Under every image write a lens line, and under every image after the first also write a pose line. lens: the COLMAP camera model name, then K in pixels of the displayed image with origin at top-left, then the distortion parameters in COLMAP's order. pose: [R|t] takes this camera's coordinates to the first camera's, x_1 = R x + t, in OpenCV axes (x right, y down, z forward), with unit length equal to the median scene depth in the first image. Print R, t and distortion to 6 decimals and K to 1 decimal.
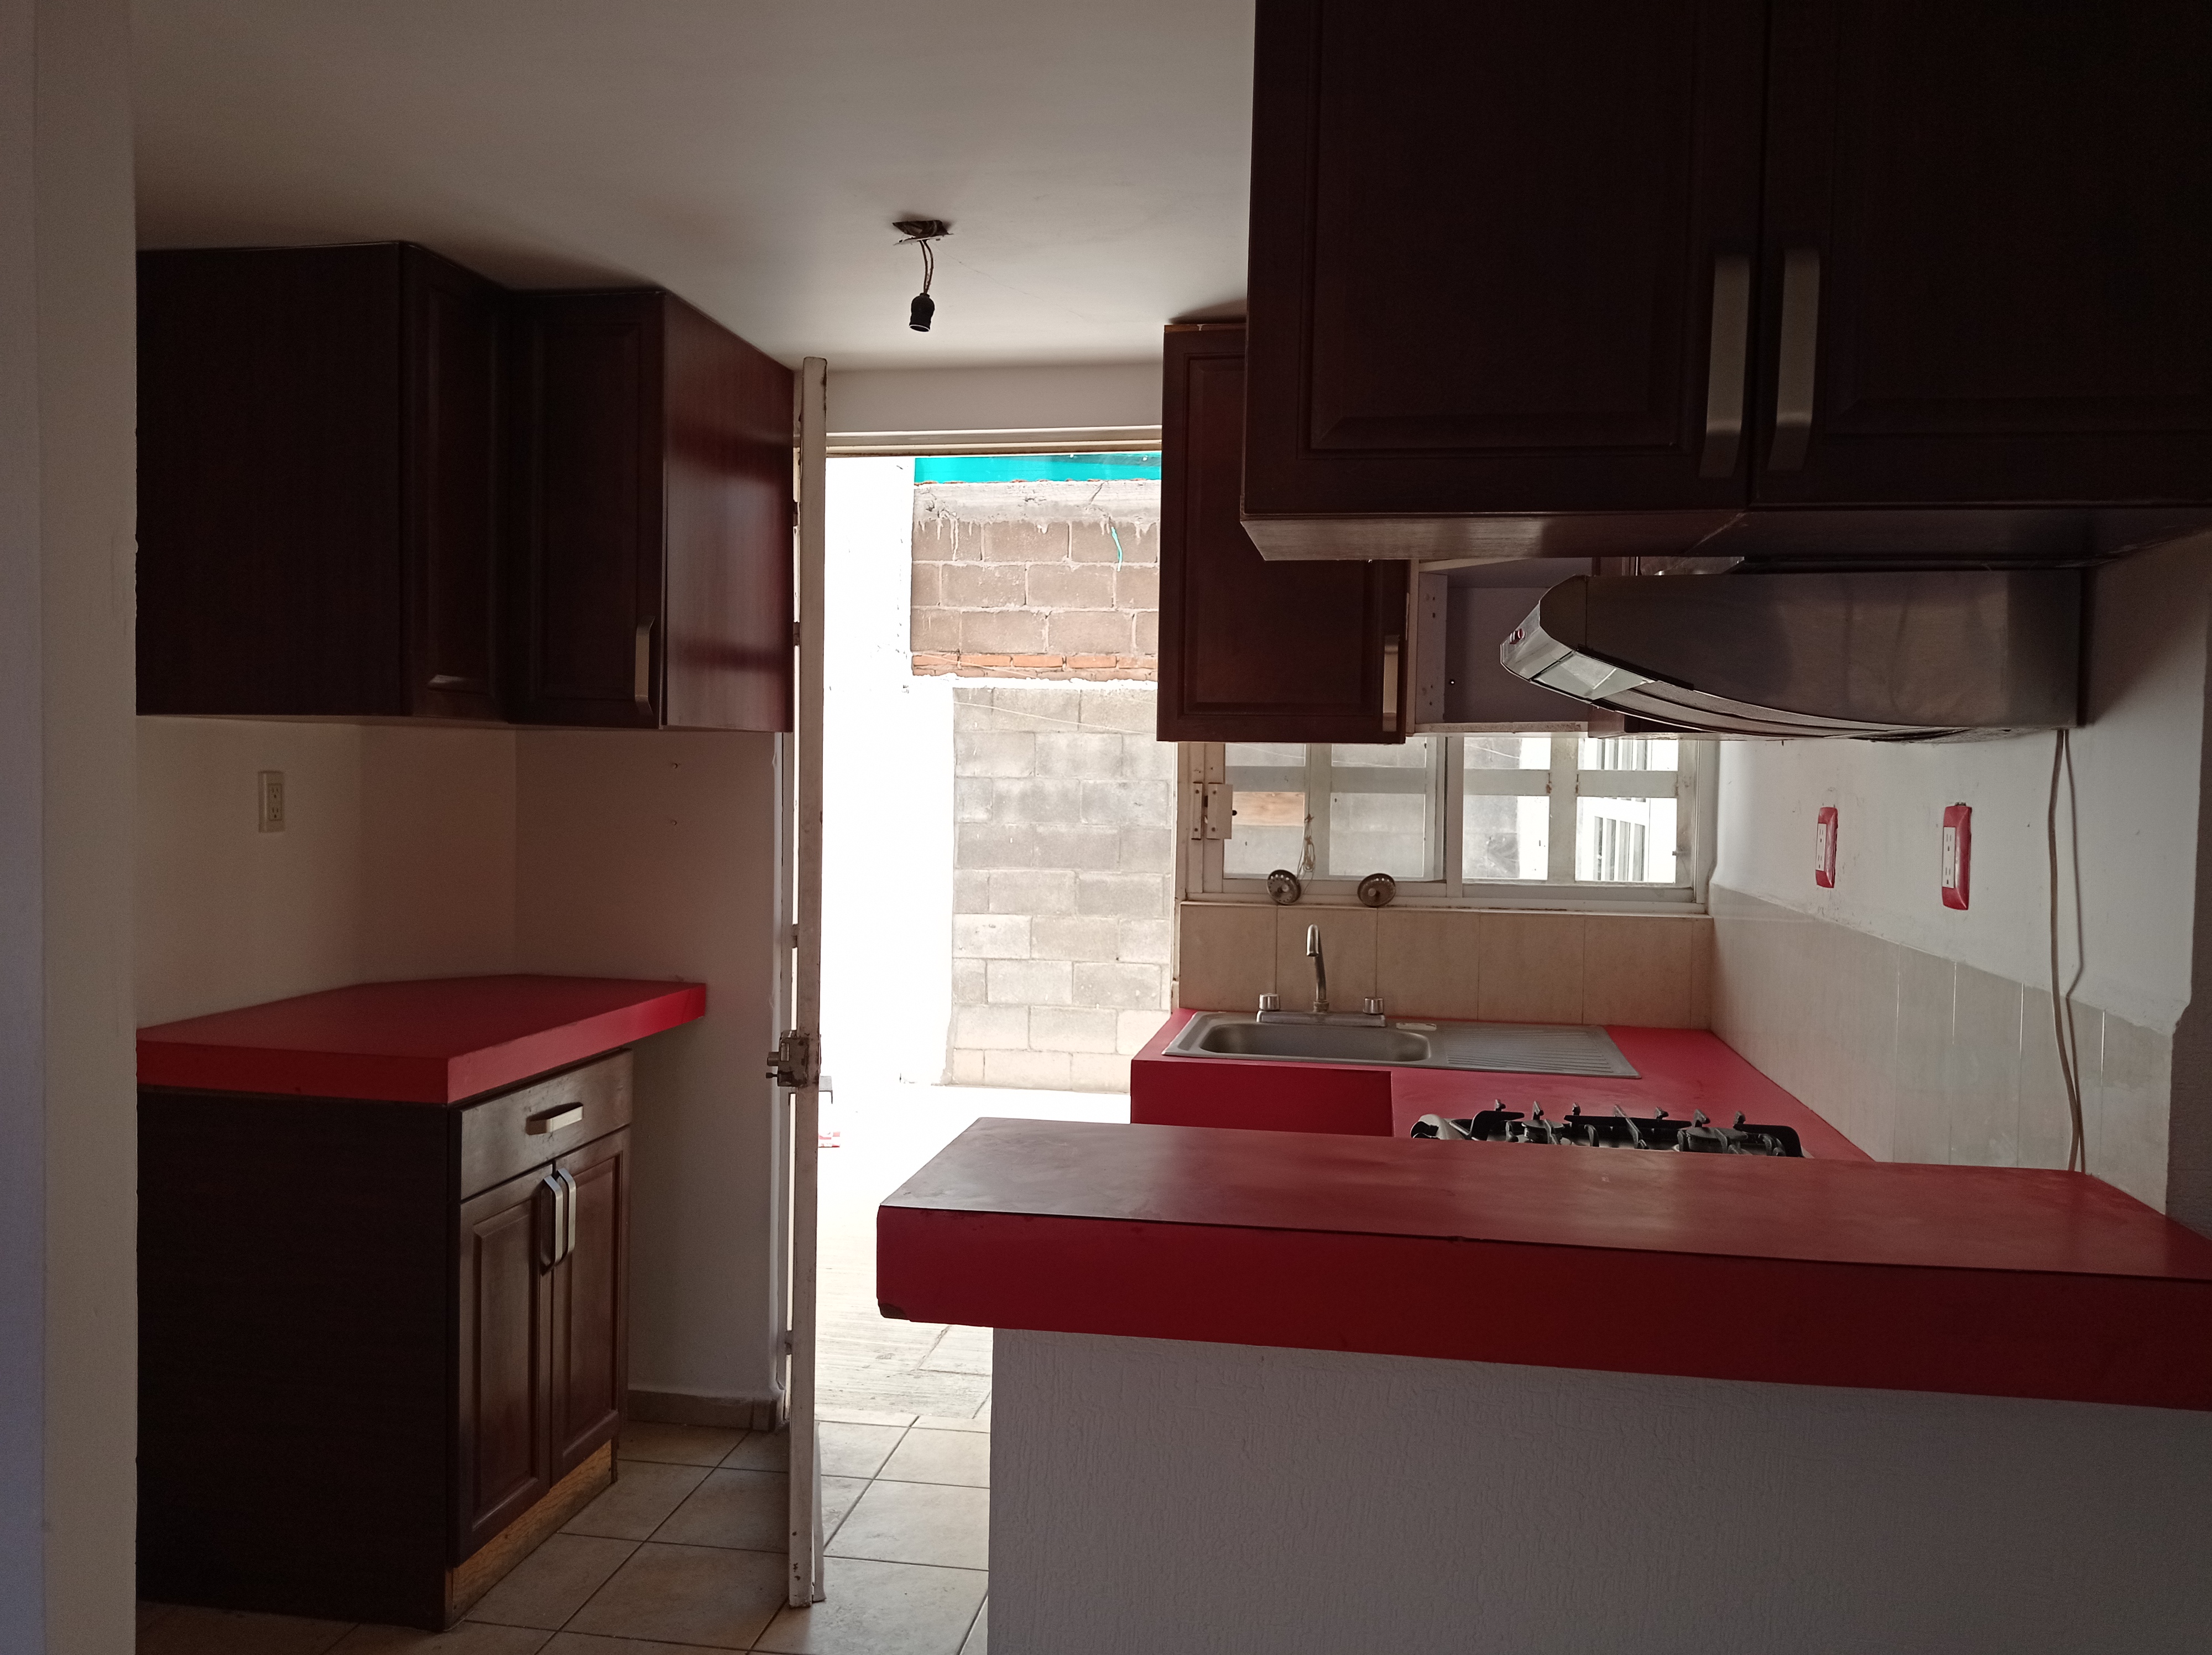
lens RADIAL K [[1676.8, 0, 1106.0], [0, 1676.8, 827.5], [0, 0, 1]] dist [0.000006, -0.000883]
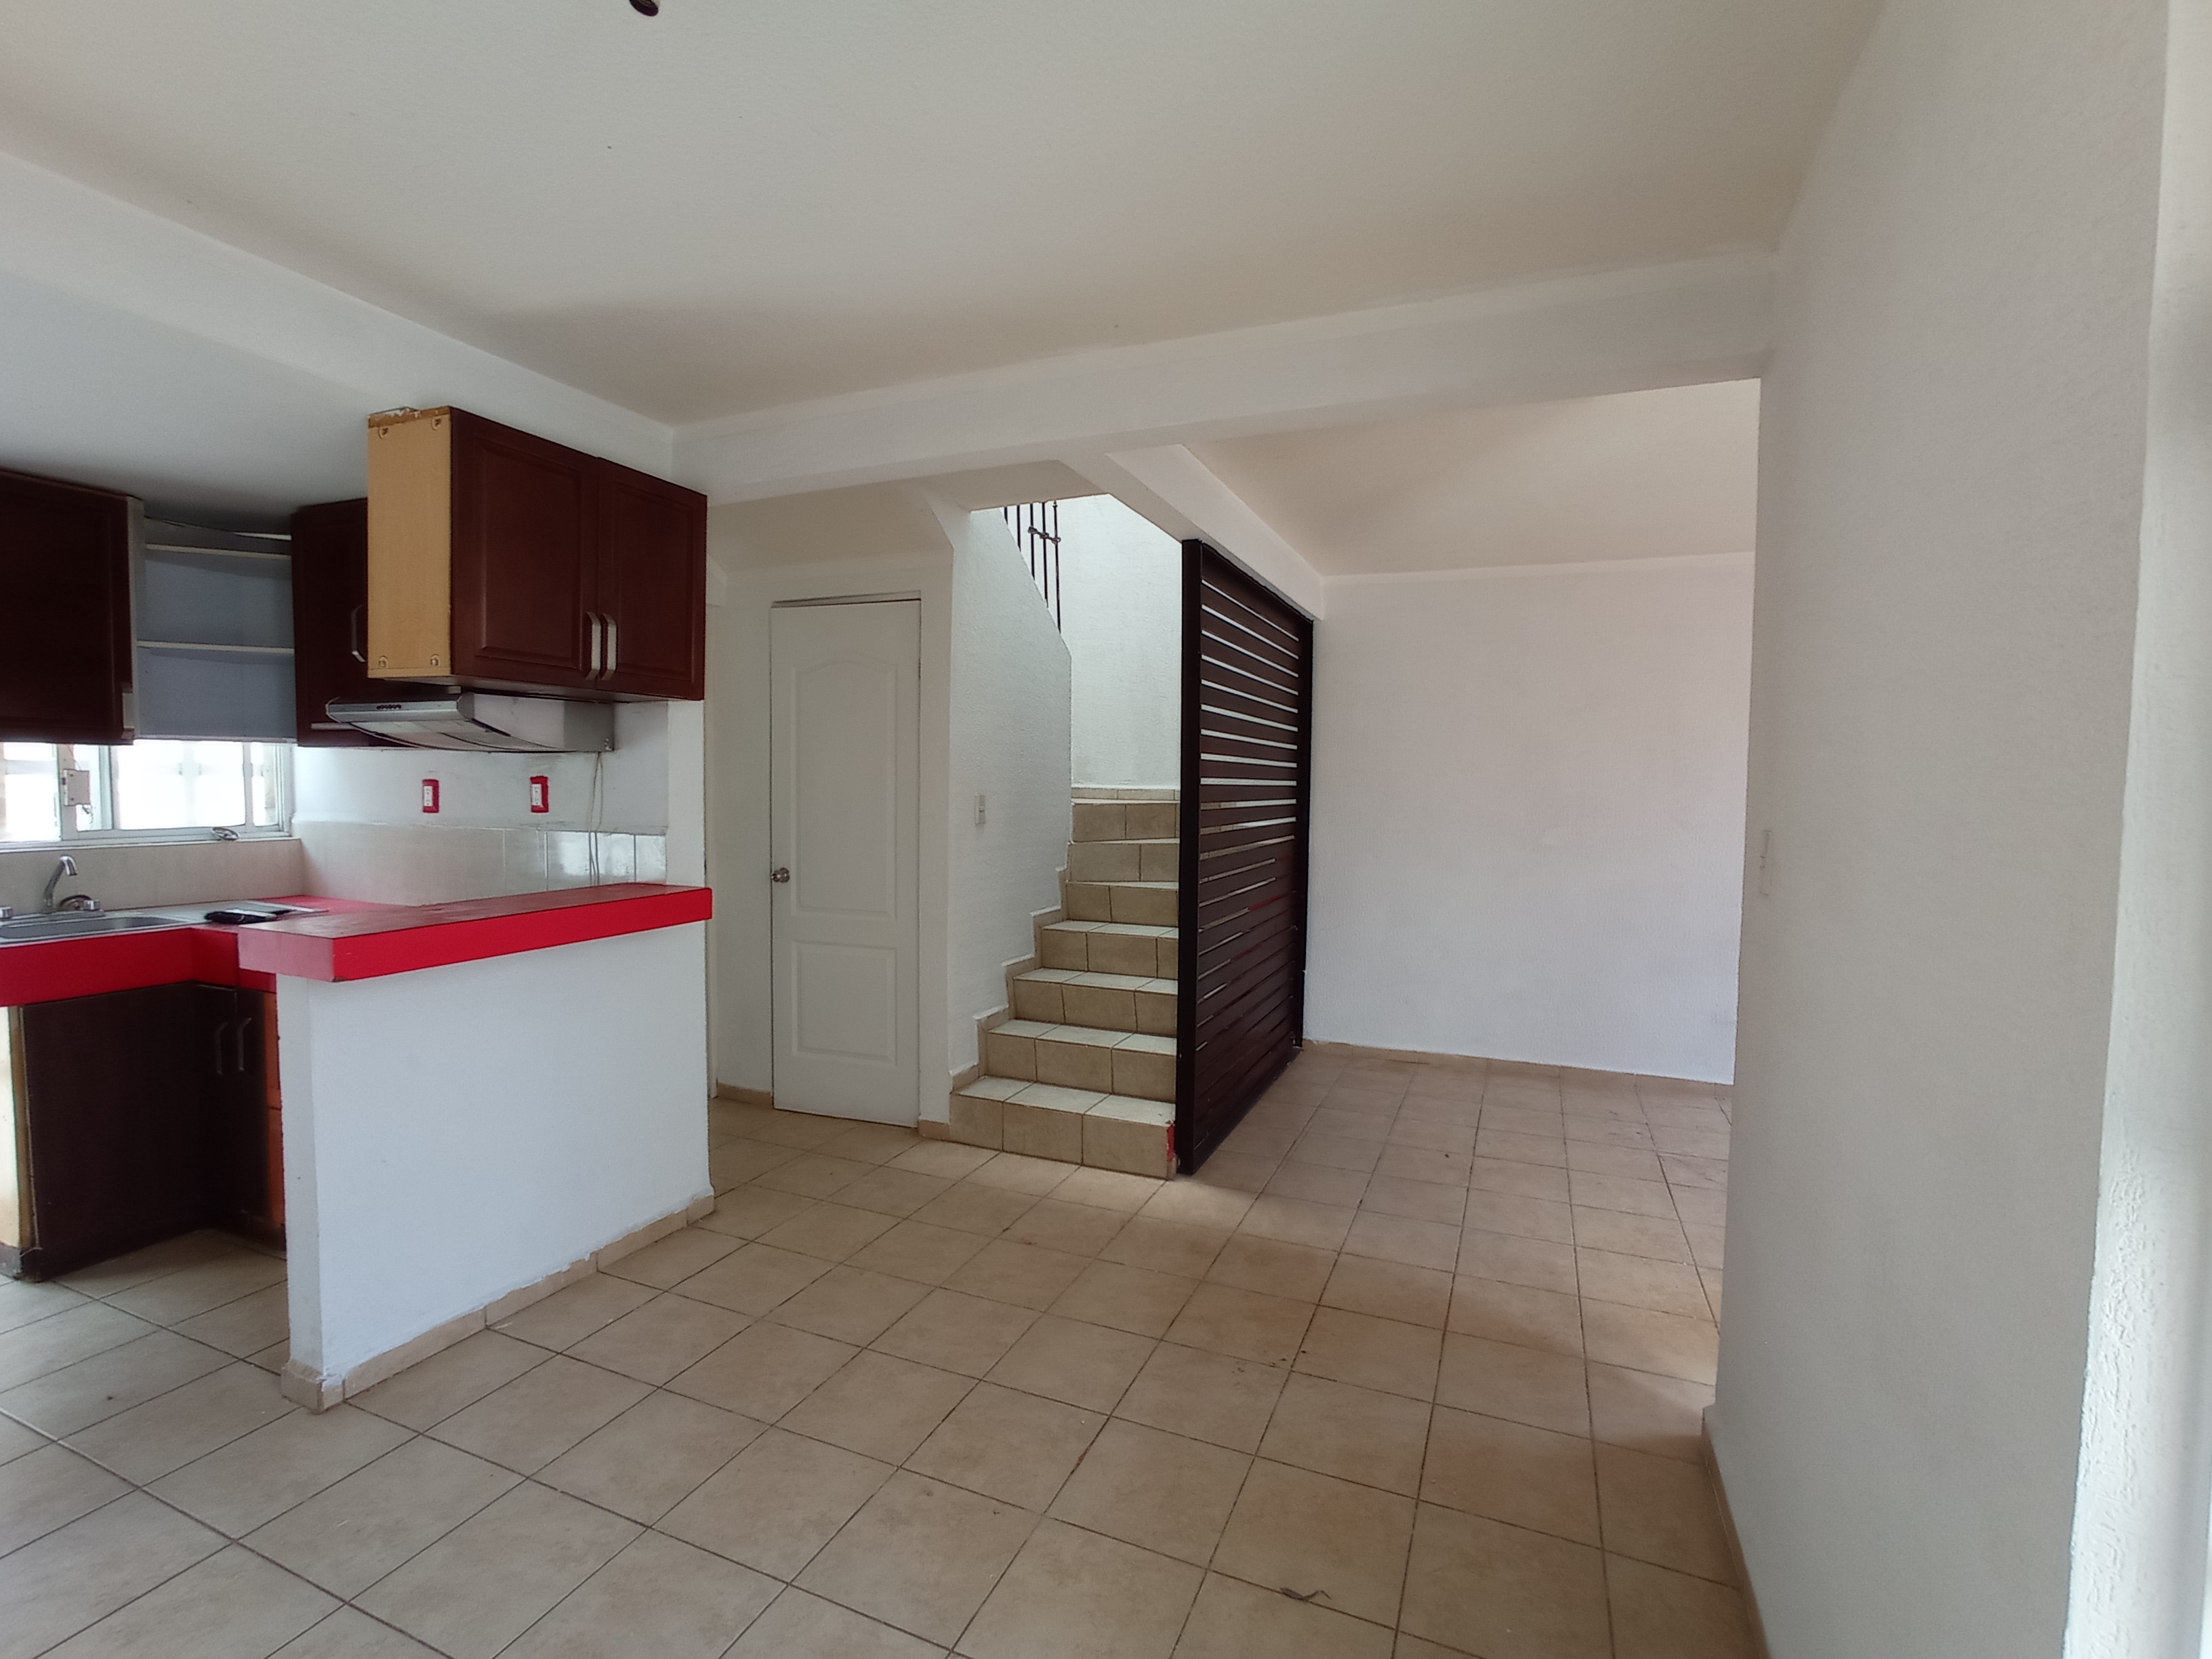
lens RADIAL K [[1009.1, 0, 1116.3], [0, 1009.1, 833.2], [0, 0, 1]] dist [-0.055324, 0.031626]
pose [[0.233475, -0.062963, 0.970322, -0.518075], [0.022548, 0.997984, 0.059332, 0.001531], [-0.972101, 0.008026, 0.234424, -0.192192]]
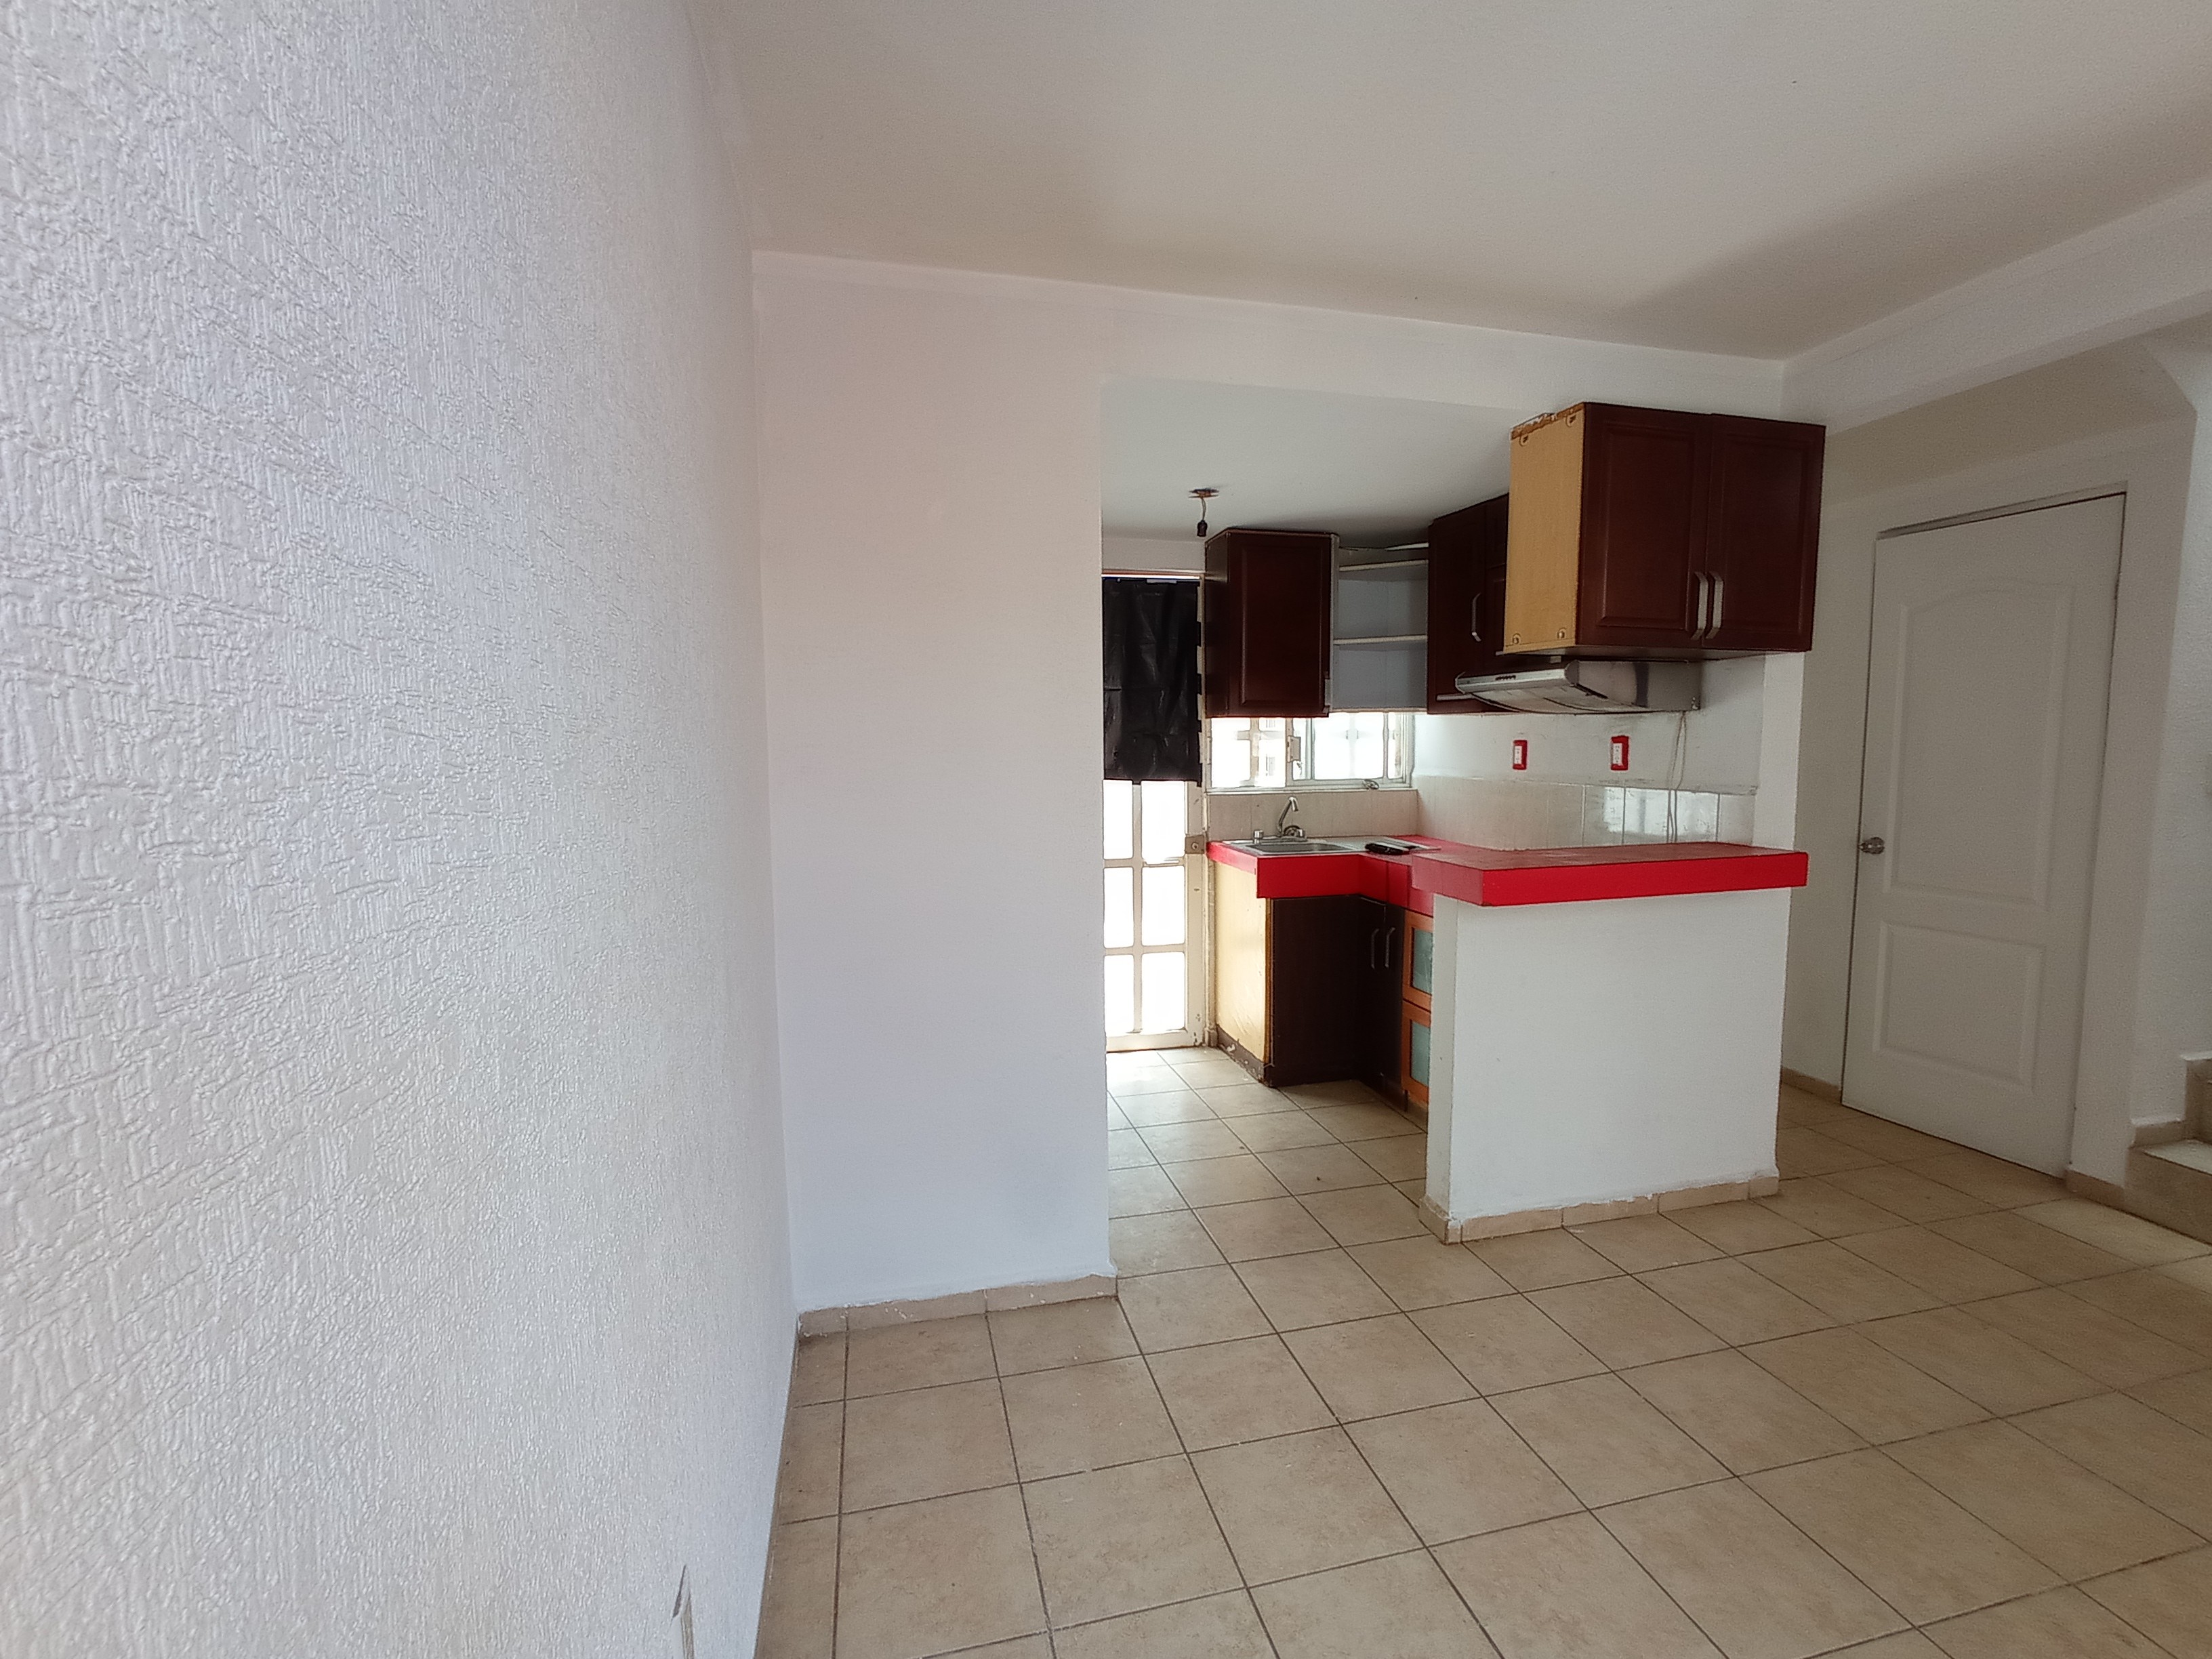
lens RADIAL K [[1009.1, 0, 1116.3], [0, 1009.1, 833.2], [0, 0, 1]] dist [-0.055324, 0.031626]
pose [[0.920250, -0.058750, 0.386895, -0.586904], [0.034237, 0.996963, 0.069954, 0.001312], [-0.389830, -0.051129, 0.919467, -0.164166]]
